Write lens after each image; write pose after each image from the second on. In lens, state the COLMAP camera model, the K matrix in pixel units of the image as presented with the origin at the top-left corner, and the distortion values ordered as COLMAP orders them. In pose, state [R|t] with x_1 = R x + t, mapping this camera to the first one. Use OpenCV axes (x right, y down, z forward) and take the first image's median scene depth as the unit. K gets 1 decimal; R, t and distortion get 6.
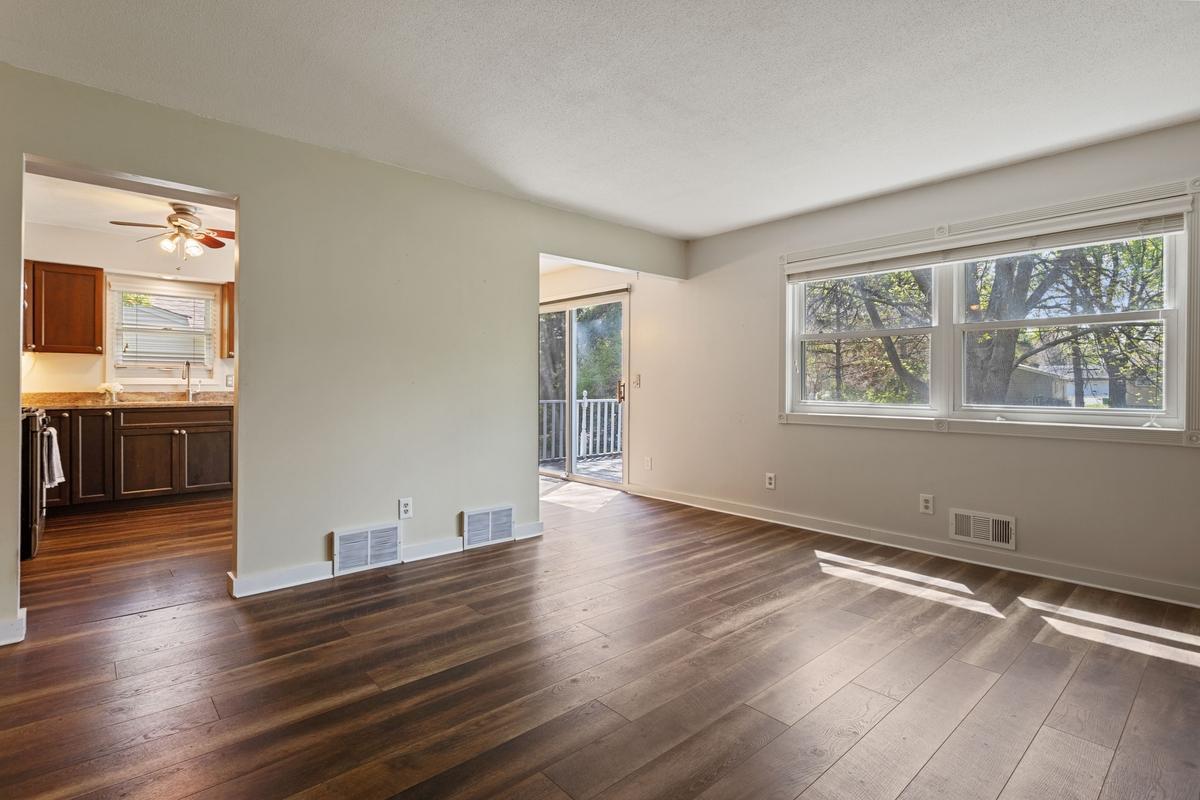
lens RADIAL K [[554.6, 0, 597.7], [0, 554.6, 387.6], [0, 0, 1]] dist [0.000603, 0.001728]
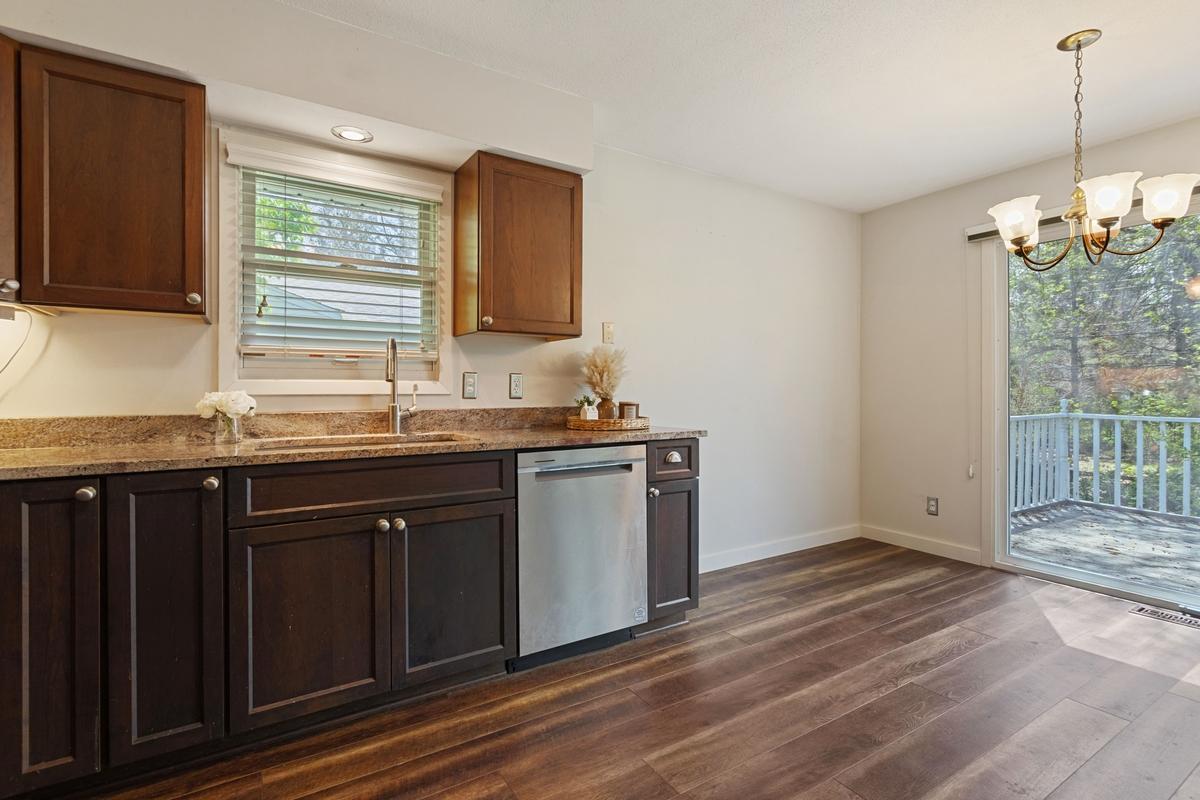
lens RADIAL K [[554.6, 0, 621.2], [0, 554.6, 393.3], [0, 0, 1]] dist [0.000603, 0.001728]
pose [[0.988453, -0.003490, -0.151487, -0.518360], [0.003902, 0.999989, 0.002421, -0.007042], [0.151477, -0.002984, 0.988456, 0.625632]]
